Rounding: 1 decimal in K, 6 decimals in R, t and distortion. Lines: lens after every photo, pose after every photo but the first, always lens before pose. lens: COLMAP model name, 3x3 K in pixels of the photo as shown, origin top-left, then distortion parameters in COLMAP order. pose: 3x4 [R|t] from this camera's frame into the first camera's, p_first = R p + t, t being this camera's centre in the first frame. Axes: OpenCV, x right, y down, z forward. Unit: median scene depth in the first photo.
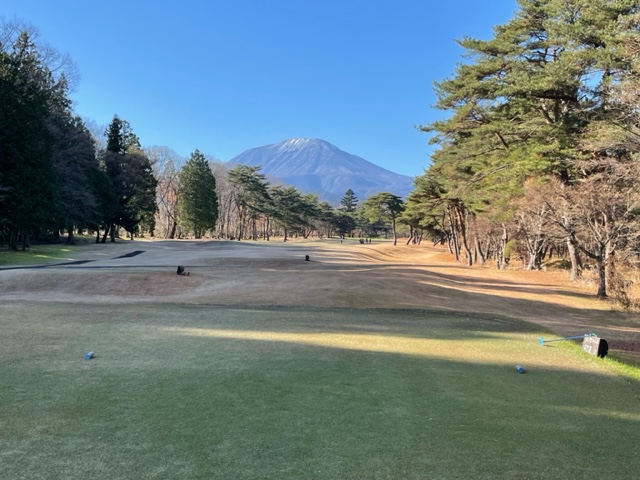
lens RADIAL K [[839.3, 0, 337.4], [0, 839.3, 239.1], [0, 0, 1]] dist [-0.007371, -0.002297]
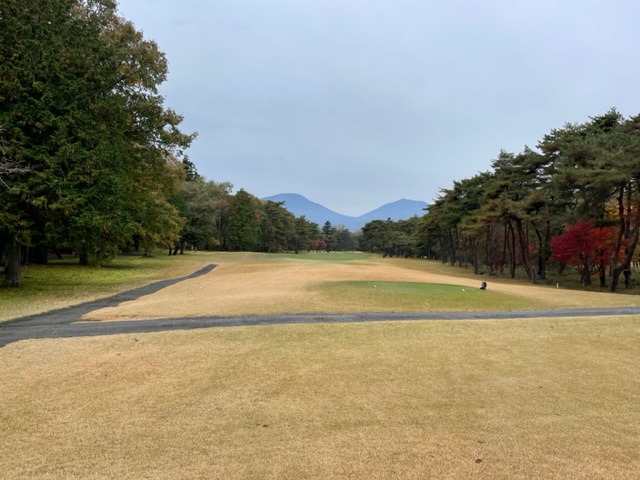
lens RADIAL K [[482.3, 0, 320.0], [0, 482.3, 240.0], [0, 0, 1]] dist [0.001668, -0.001221]
pose [[0.999454, 0.014590, 0.029649, -0.061343], [-0.013845, 0.999587, -0.025192, -0.001508], [-0.030005, 0.024768, 0.999243, 0.199676]]
